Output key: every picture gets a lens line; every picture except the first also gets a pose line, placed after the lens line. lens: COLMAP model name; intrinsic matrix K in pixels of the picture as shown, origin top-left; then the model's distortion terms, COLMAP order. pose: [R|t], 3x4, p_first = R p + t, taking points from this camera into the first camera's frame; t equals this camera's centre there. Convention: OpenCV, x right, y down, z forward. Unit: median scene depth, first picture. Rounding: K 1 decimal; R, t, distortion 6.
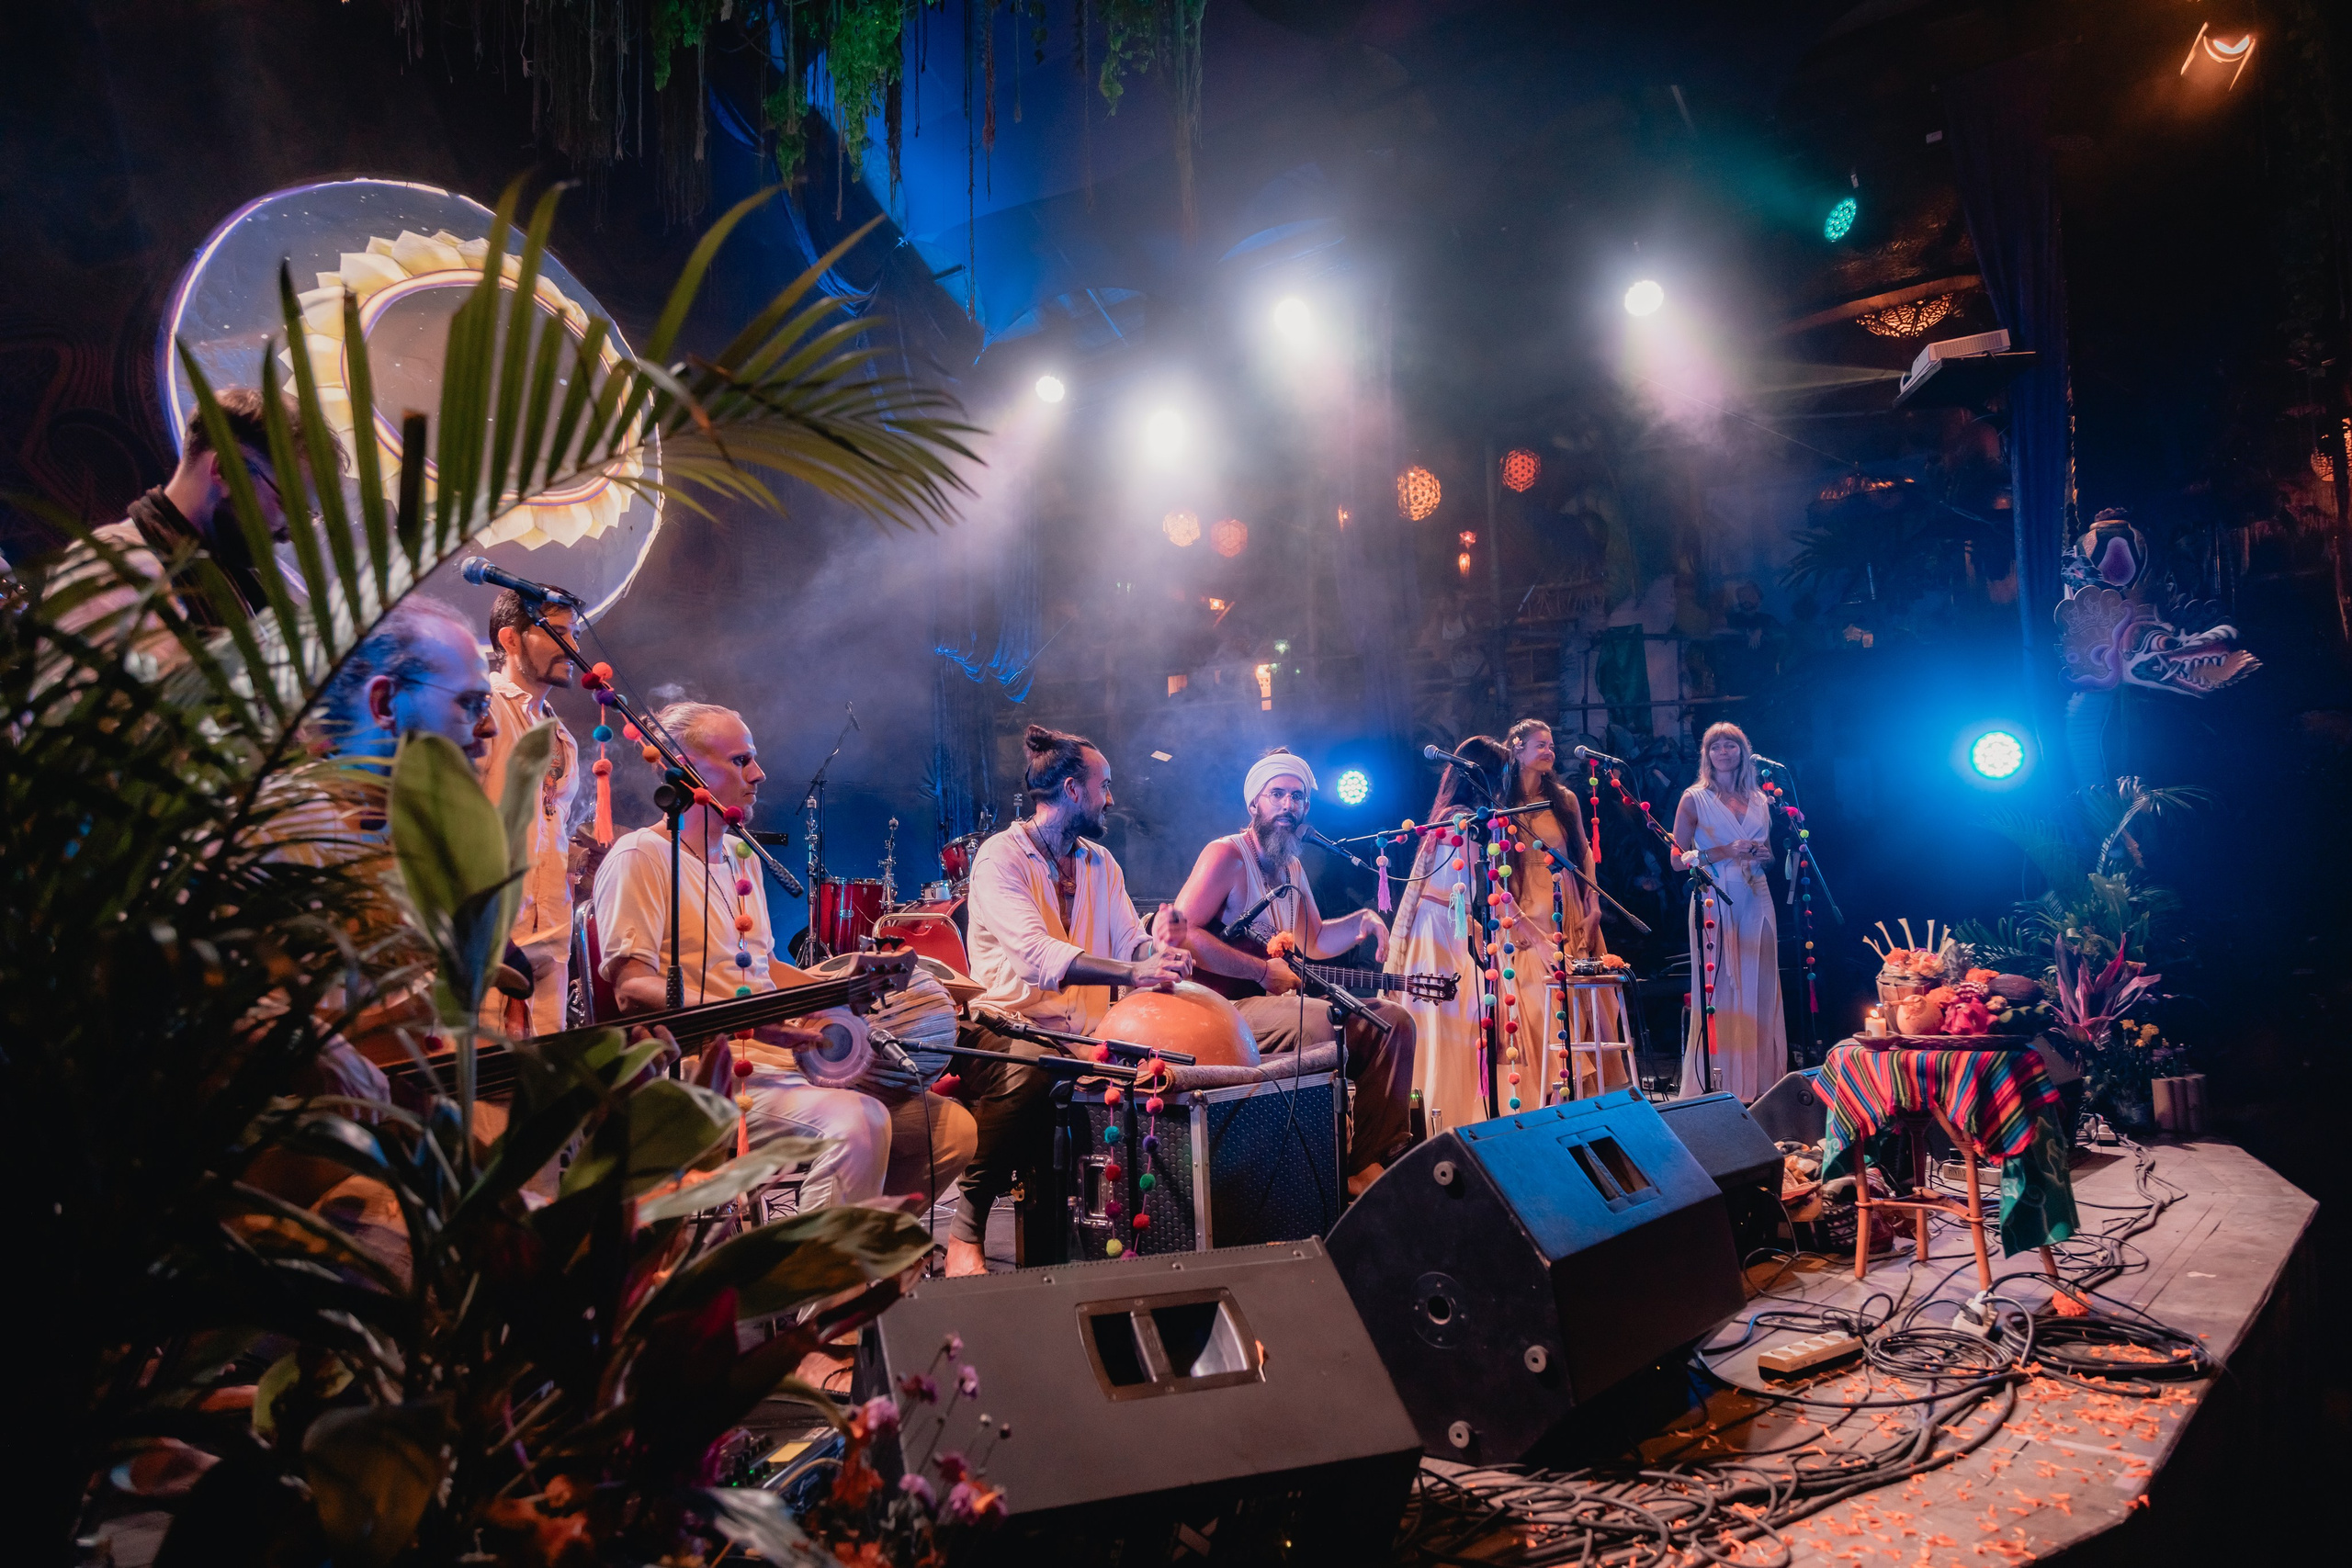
lens RADIAL K [[1566.9, 0, 1177.1], [0, 1566.9, 786.9], [0, 0, 1]] dist [0.005699, -0.000869]
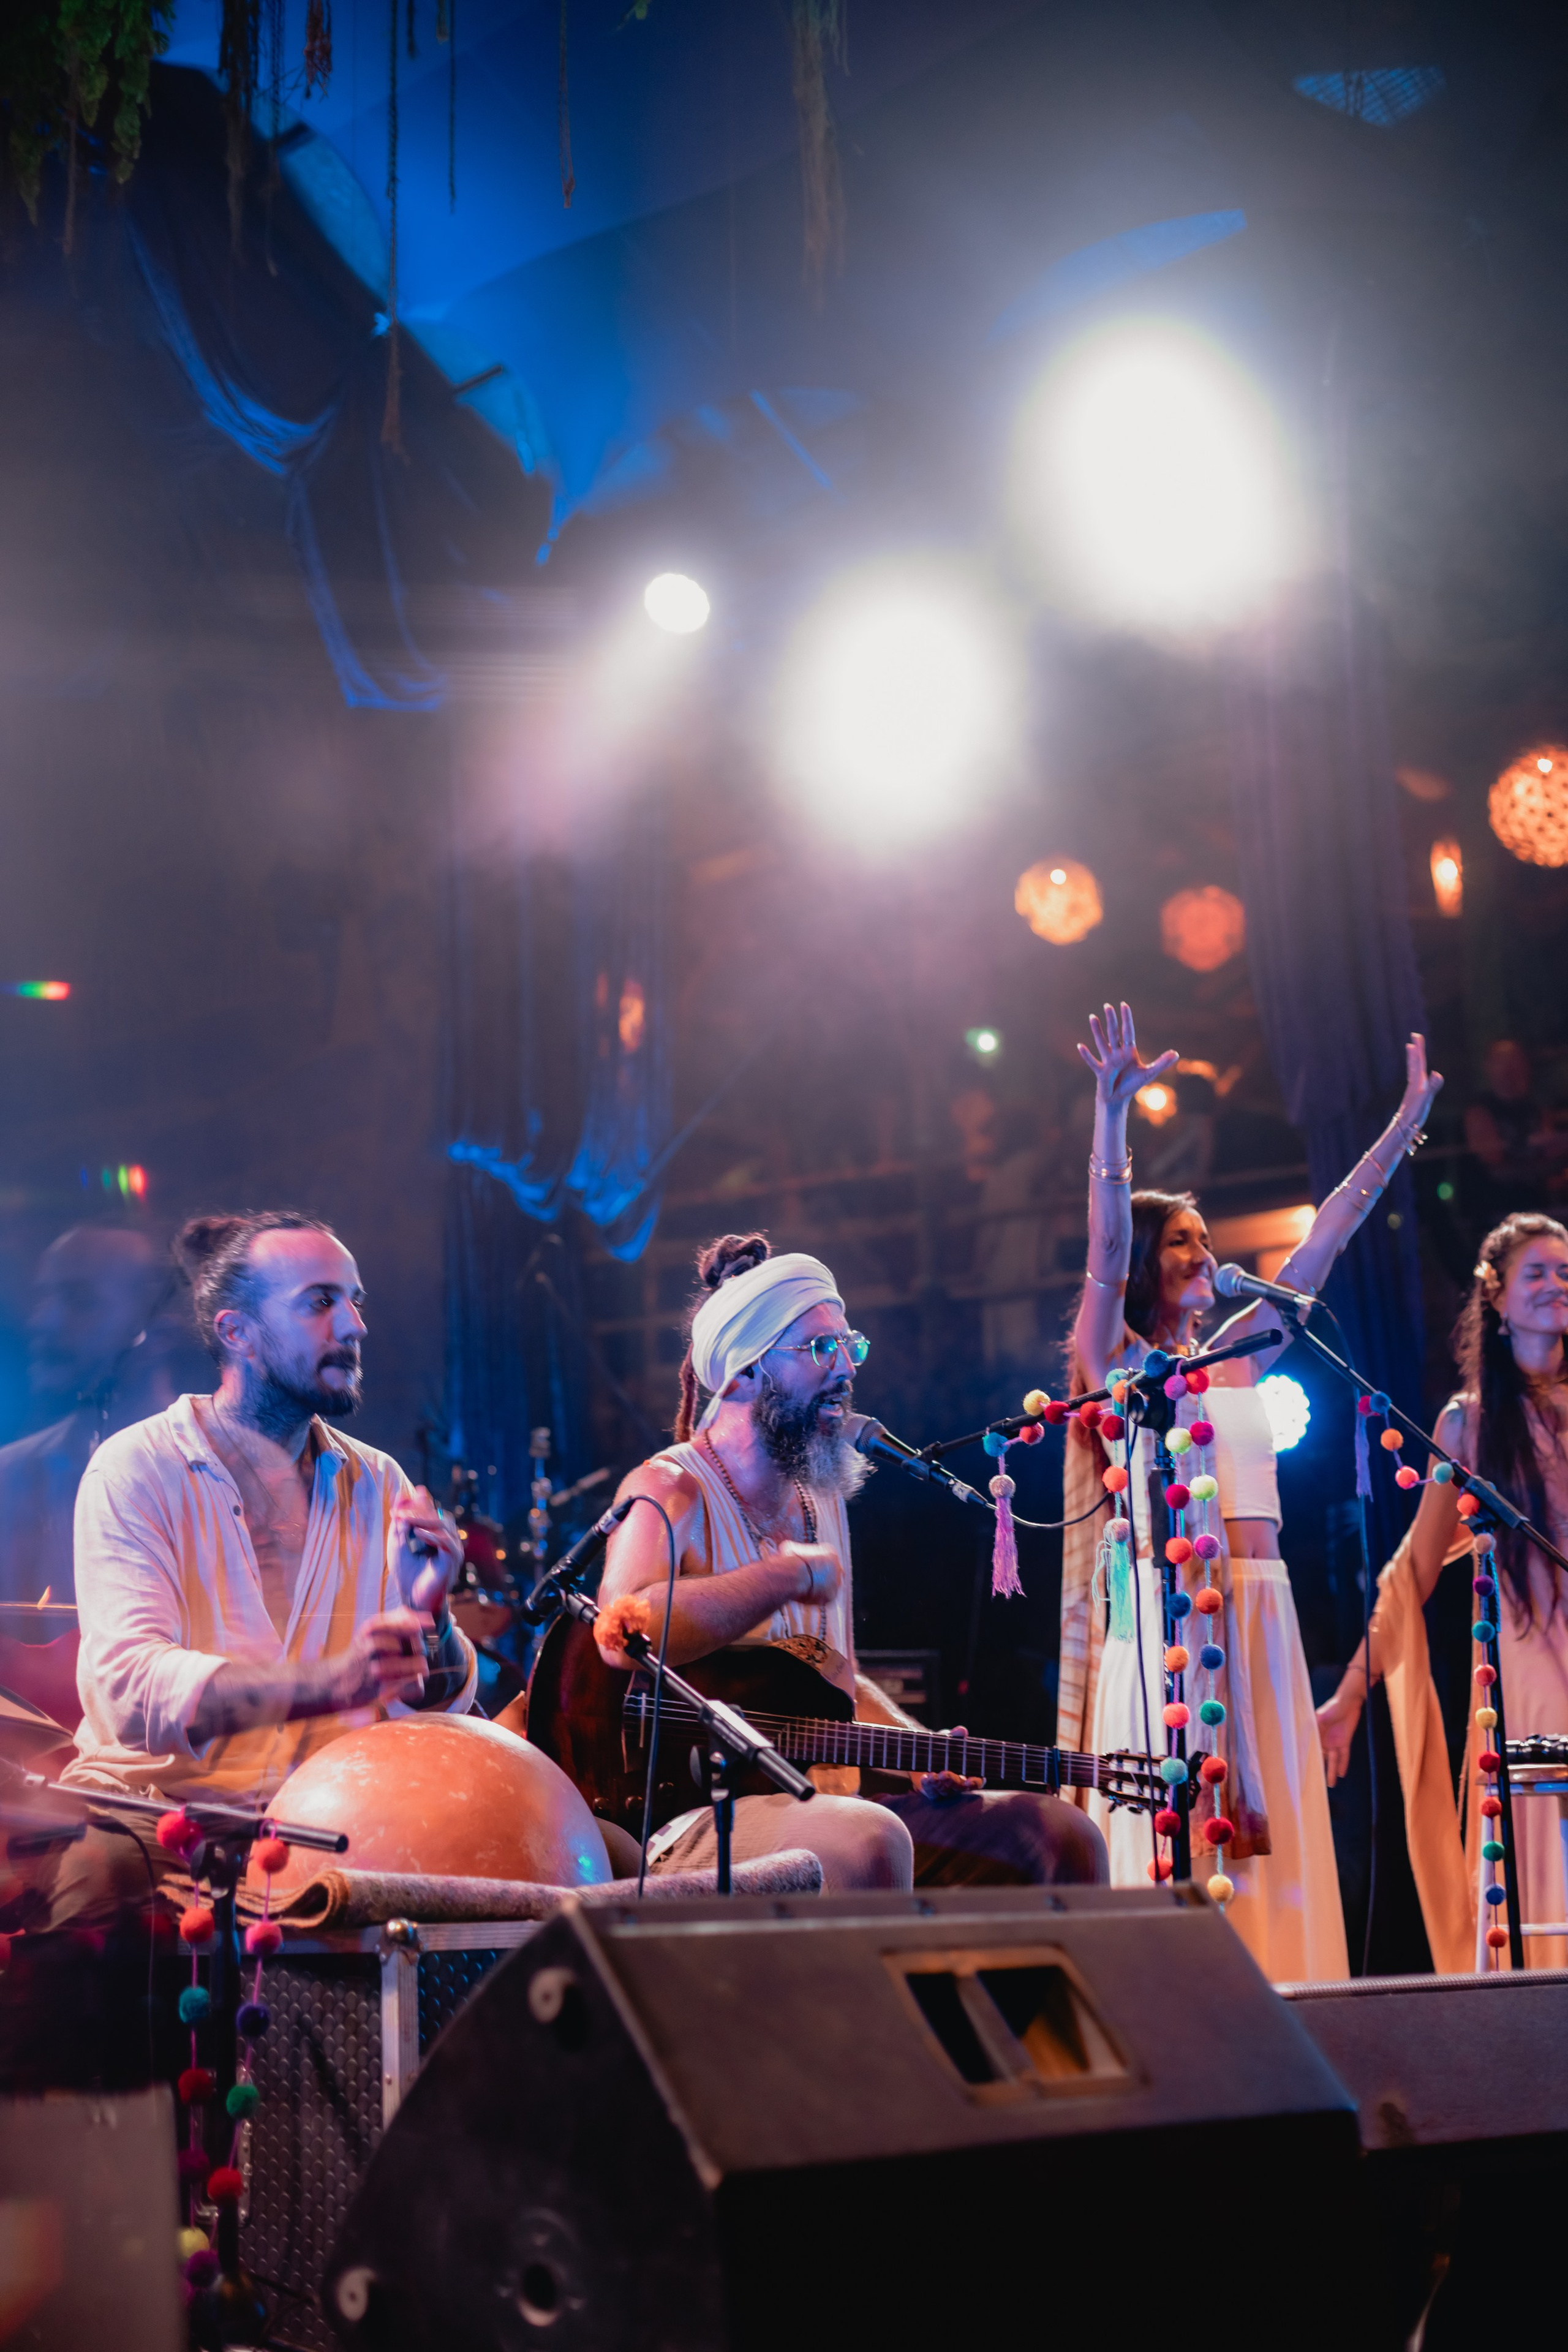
lens RADIAL K [[3414.8, 0, 769.4], [0, 3414.8, 1181.0], [0, 0, 1]] dist [-0.012240, -0.032858]
pose [[0.989277, -0.022328, -0.144337, 0.276282], [0.008102, 0.995113, -0.098408, 0.074042], [0.145828, 0.096183, 0.984623, -0.015679]]
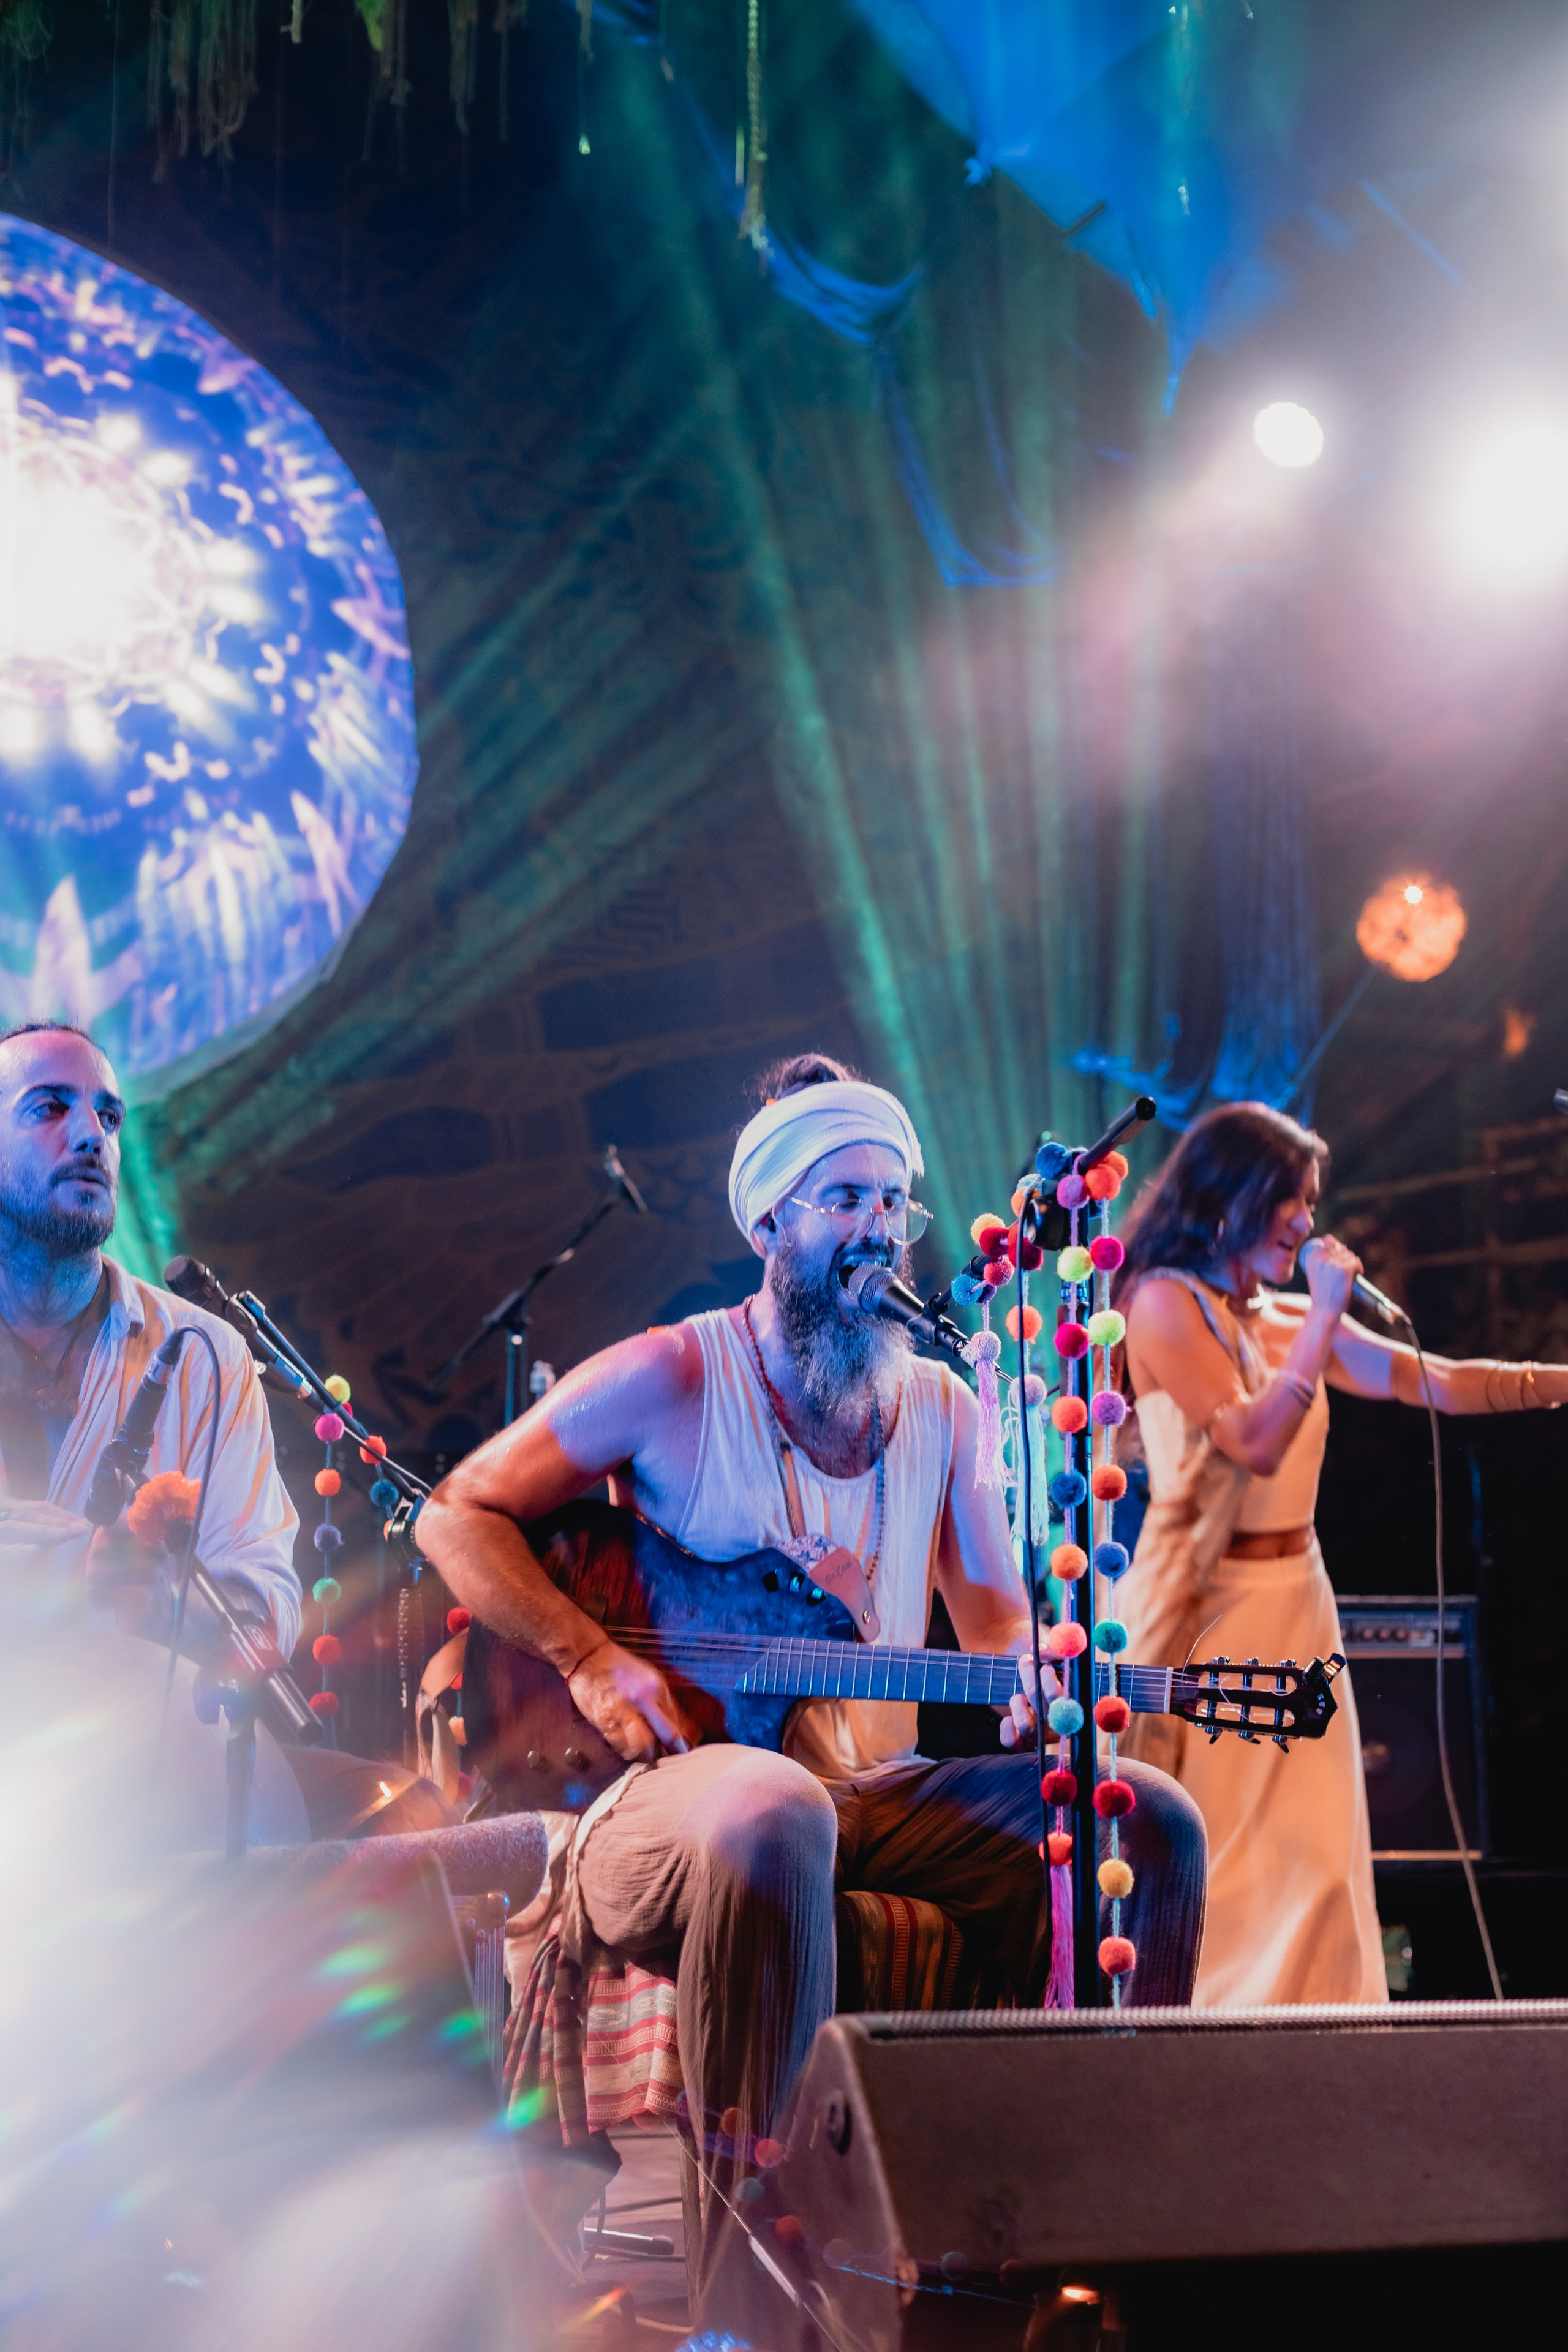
lens RADIAL K [[3355.4, 0, 784.7], [0, 3355.4, 1174.1], [0, 0, 1]] dist [-0.050427, 0.029603]
pose [[0.893608, -0.059909, -0.444832, 0.547452], [0.014854, 0.994457, -0.104092, 0.116386], [0.448602, 0.086410, 0.889545, 0.405605]]
